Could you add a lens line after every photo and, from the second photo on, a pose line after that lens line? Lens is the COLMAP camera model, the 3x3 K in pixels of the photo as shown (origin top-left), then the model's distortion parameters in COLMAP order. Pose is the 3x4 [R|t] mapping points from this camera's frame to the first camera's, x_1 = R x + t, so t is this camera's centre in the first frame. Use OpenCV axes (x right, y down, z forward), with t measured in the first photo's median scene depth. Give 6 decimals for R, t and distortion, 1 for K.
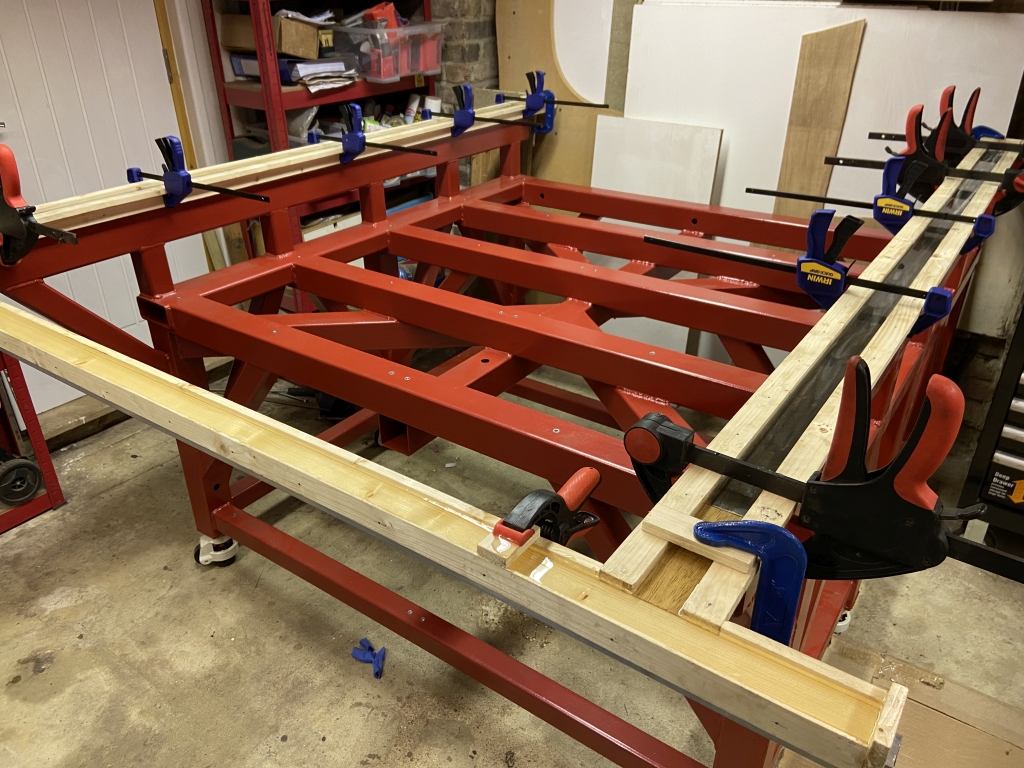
lens RADIAL K [[775.1, 0, 502.9], [0, 775.1, 381.6], [0, 0, 1]] dist [0.094085, -0.122918]
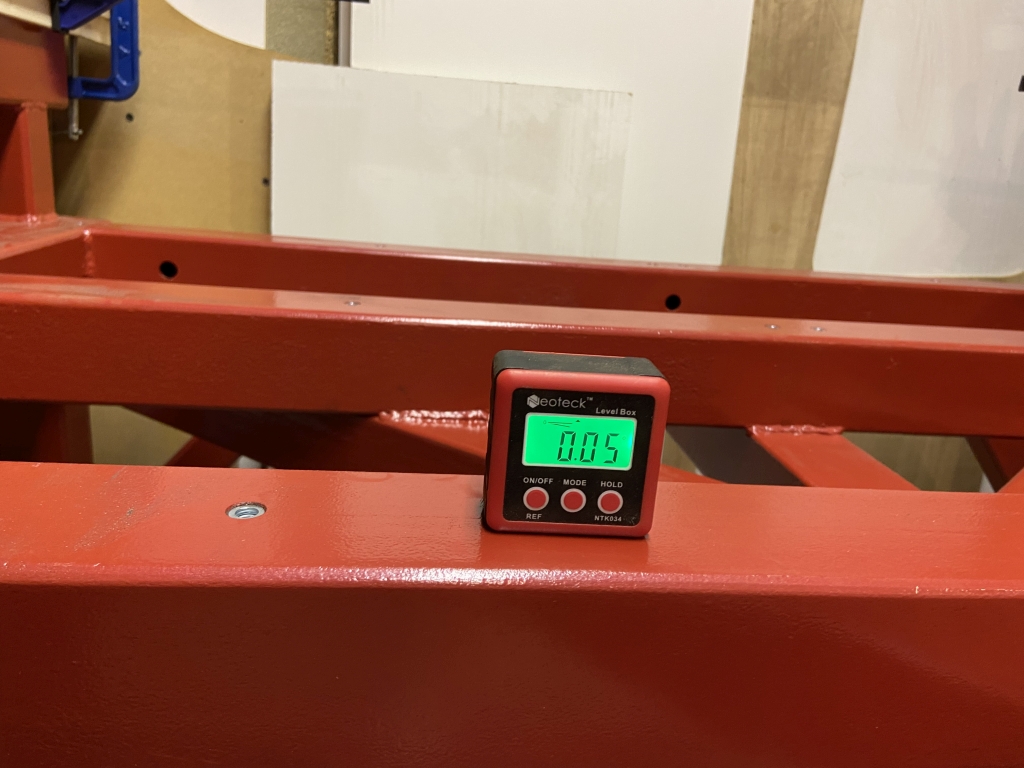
lens RADIAL K [[775.1, 0, 511.6], [0, 775.1, 381.4], [0, 0, 1]] dist [0.094085, -0.122918]
pose [[0.740045, -0.123373, 0.661145, -0.074434], [0.236328, 0.968045, -0.083889, -0.176555], [-0.629669, 0.218329, 0.745553, 0.882223]]
